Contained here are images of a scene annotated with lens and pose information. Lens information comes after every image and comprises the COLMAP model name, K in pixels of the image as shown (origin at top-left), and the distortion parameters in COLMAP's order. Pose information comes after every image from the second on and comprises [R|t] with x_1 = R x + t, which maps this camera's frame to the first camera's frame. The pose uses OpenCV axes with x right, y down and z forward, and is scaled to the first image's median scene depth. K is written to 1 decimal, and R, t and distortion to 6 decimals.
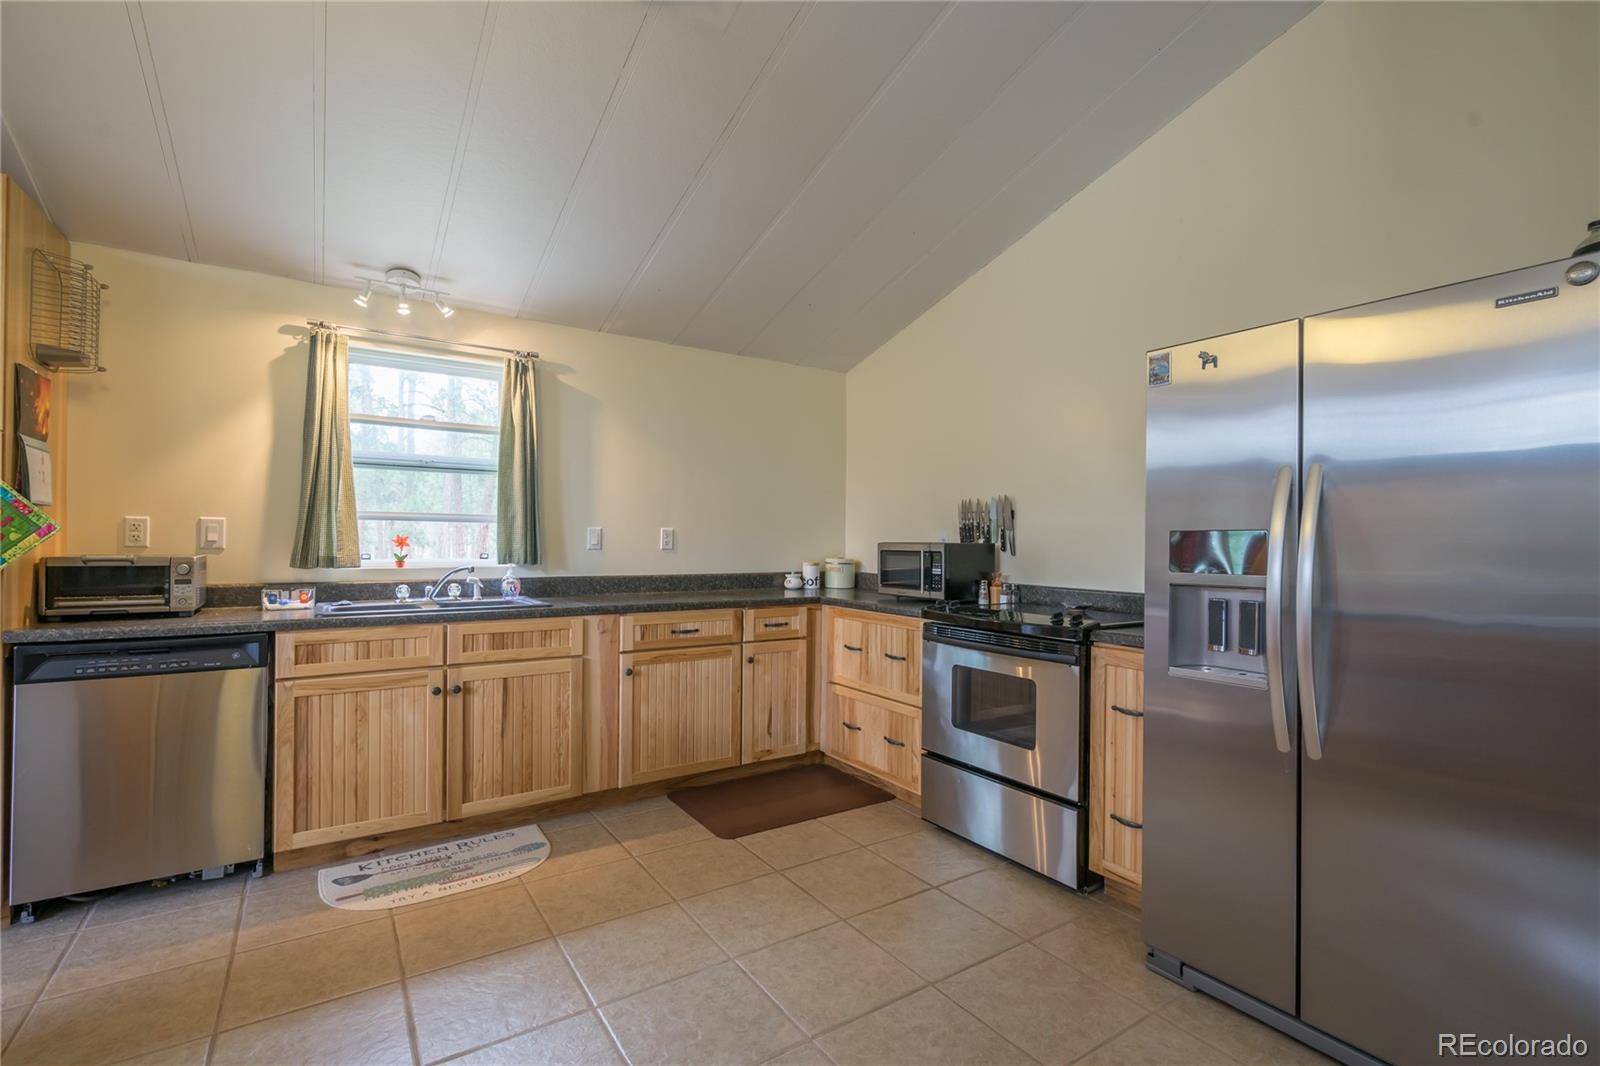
lens RADIAL K [[728.1, 0, 812.5], [0, 728.1, 533.0], [0, 0, 1]] dist [-0.005167, 0.001334]
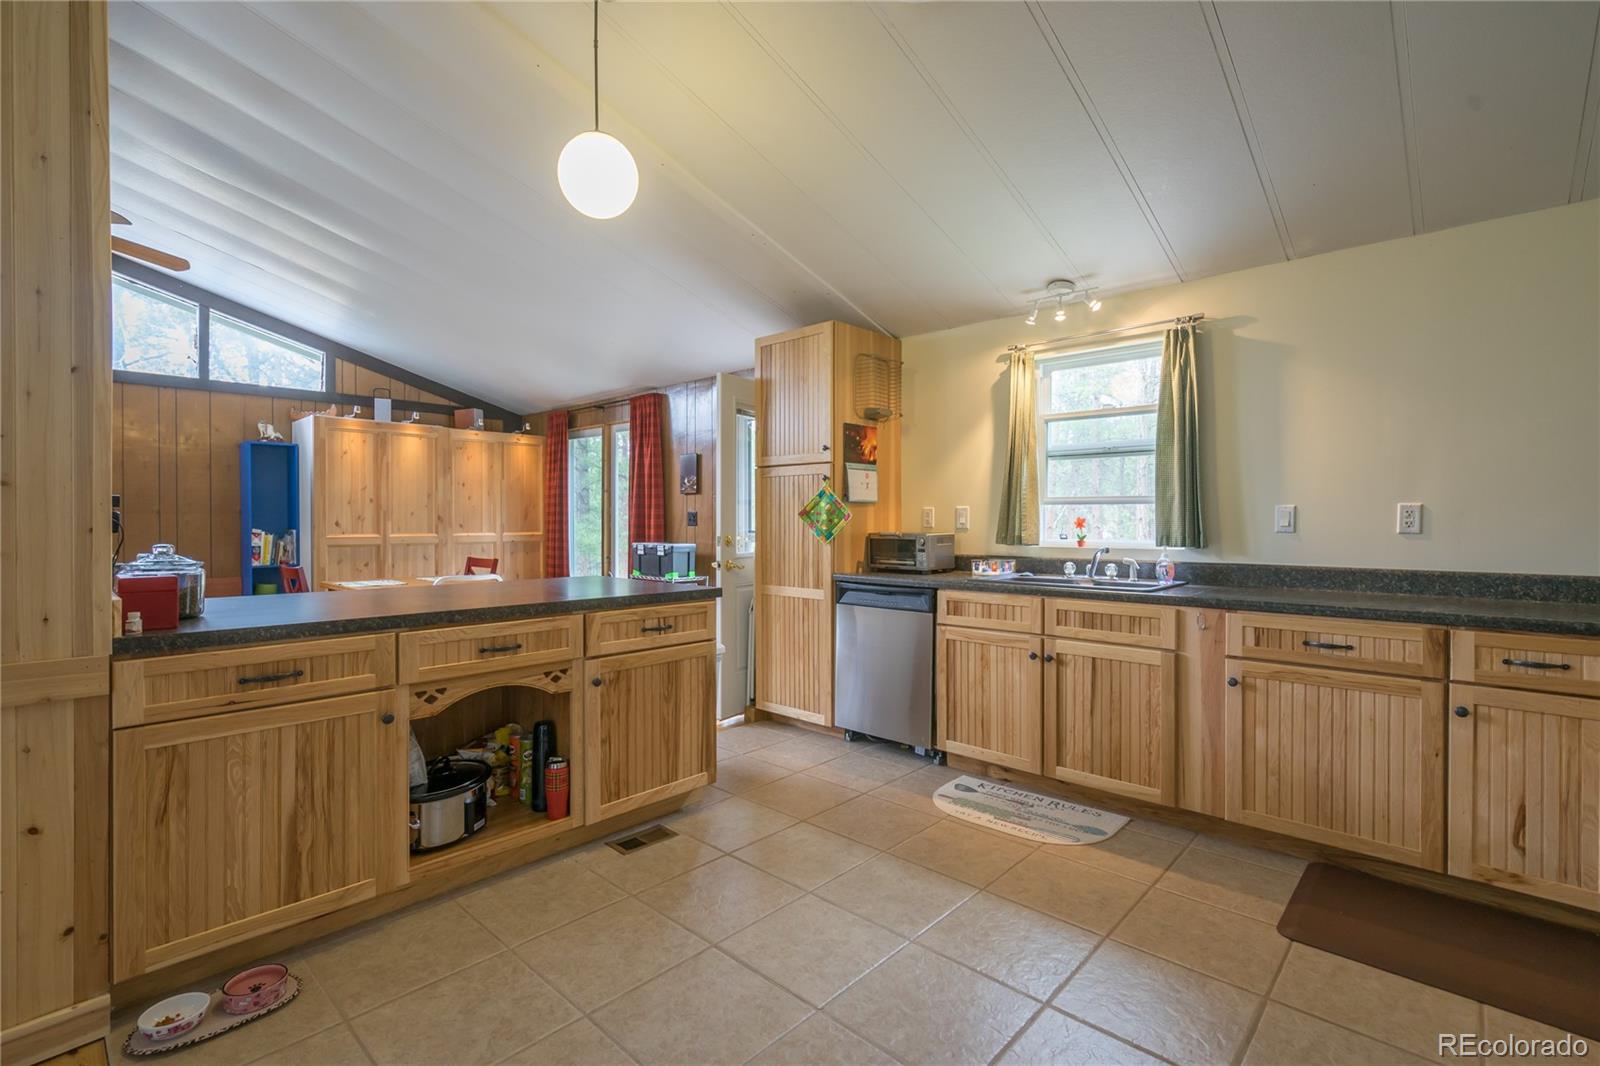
lens RADIAL K [[728.1, 0, 792.3], [0, 728.1, 523.9], [0, 0, 1]] dist [-0.005167, 0.001334]
pose [[0.219349, -0.005729, -0.975630, 0.419121], [0.010076, 0.999943, -0.003606, 0.011934], [0.975594, -0.009040, 0.219394, 0.331421]]
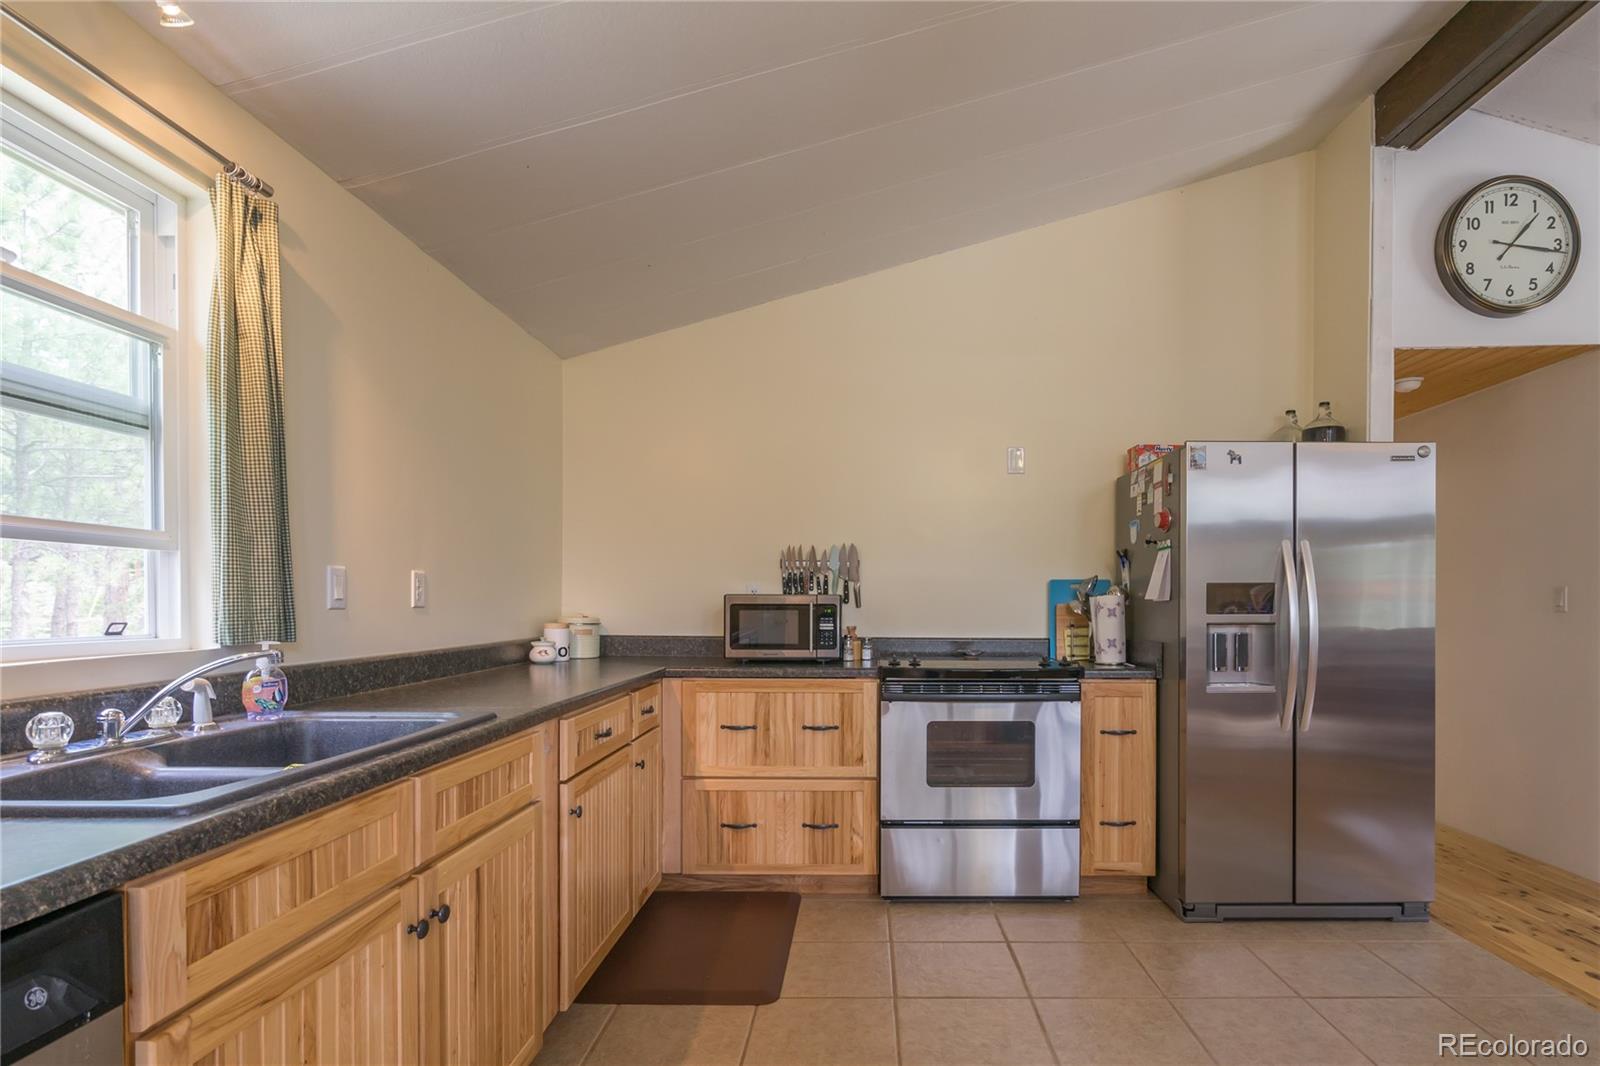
lens RADIAL K [[821.1, 0, 873.5], [0, 821.1, 614.8], [0, 0, 1]] dist [0.001291, 0.000486]
pose [[0.550341, -0.021269, 0.834669, -0.658112], [-0.007415, 0.999512, 0.030359, 0.008033], [-0.834907, -0.022897, 0.549914, 0.422193]]
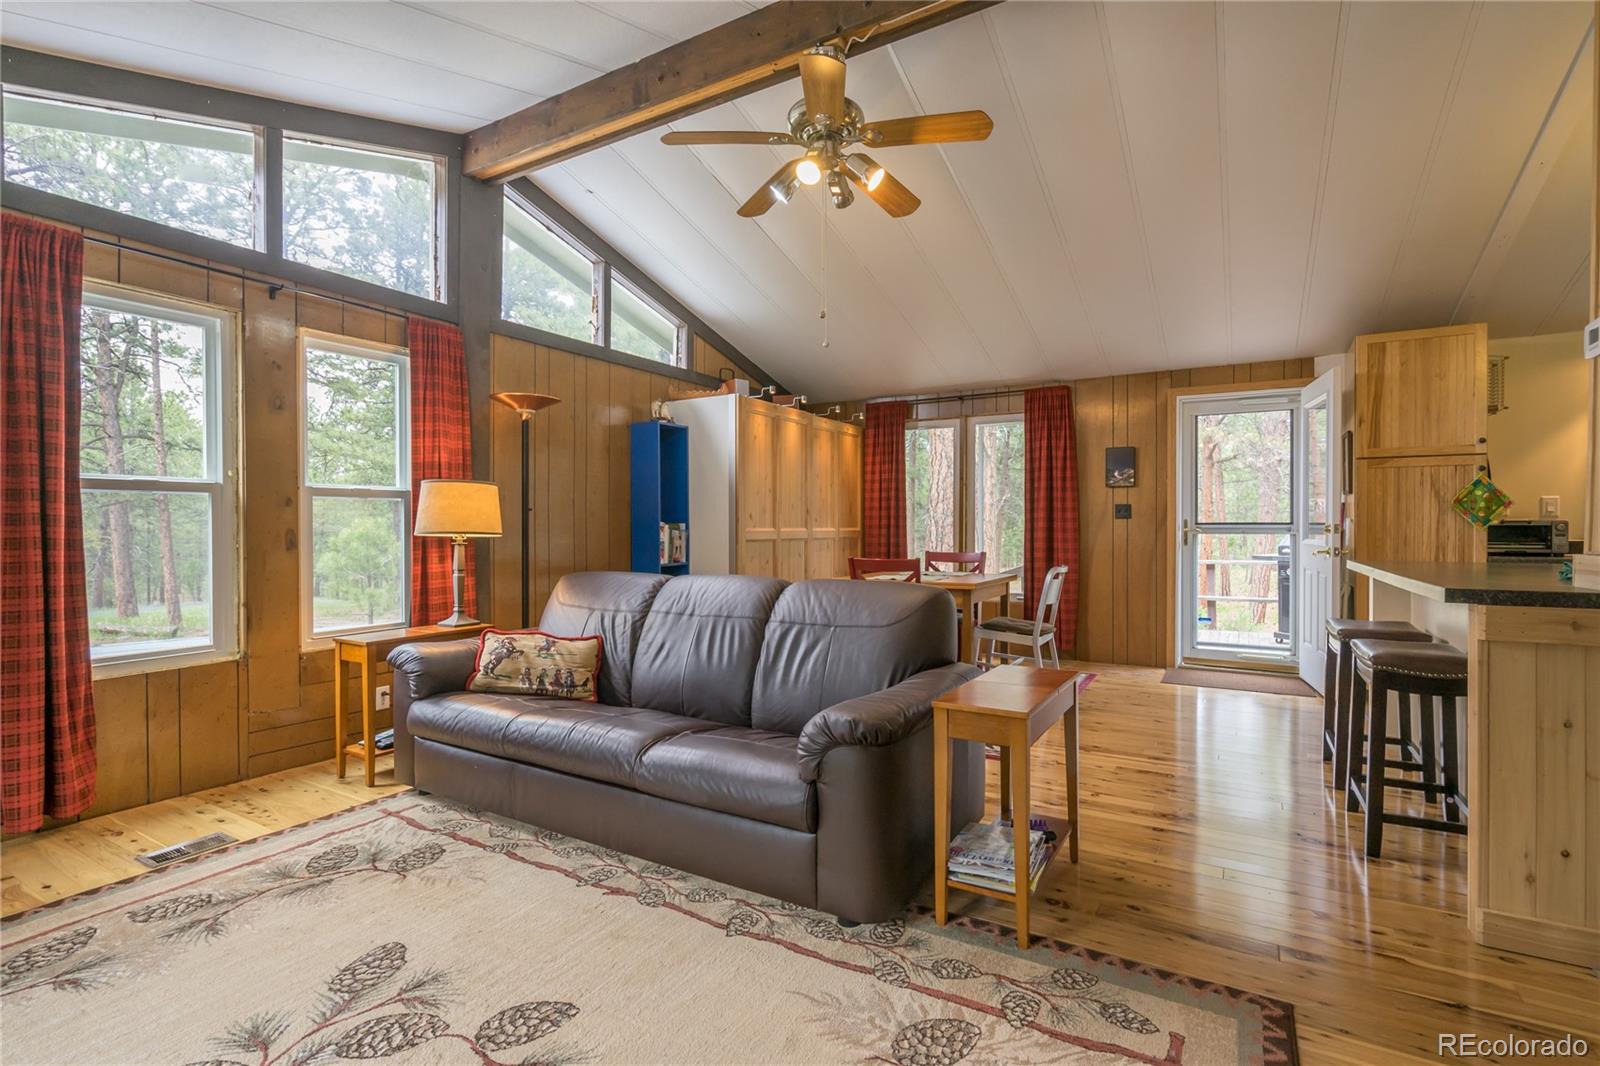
lens RADIAL K [[728.1, 0, 790.5], [0, 728.1, 530.7], [0, 0, 1]] dist [-0.005167, 0.001334]
pose [[0.416563, -0.005460, -0.909090, -0.081140], [0.012883, 0.999917, -0.000103, 0.027960], [0.909016, -0.011669, 0.416599, -1.001576]]
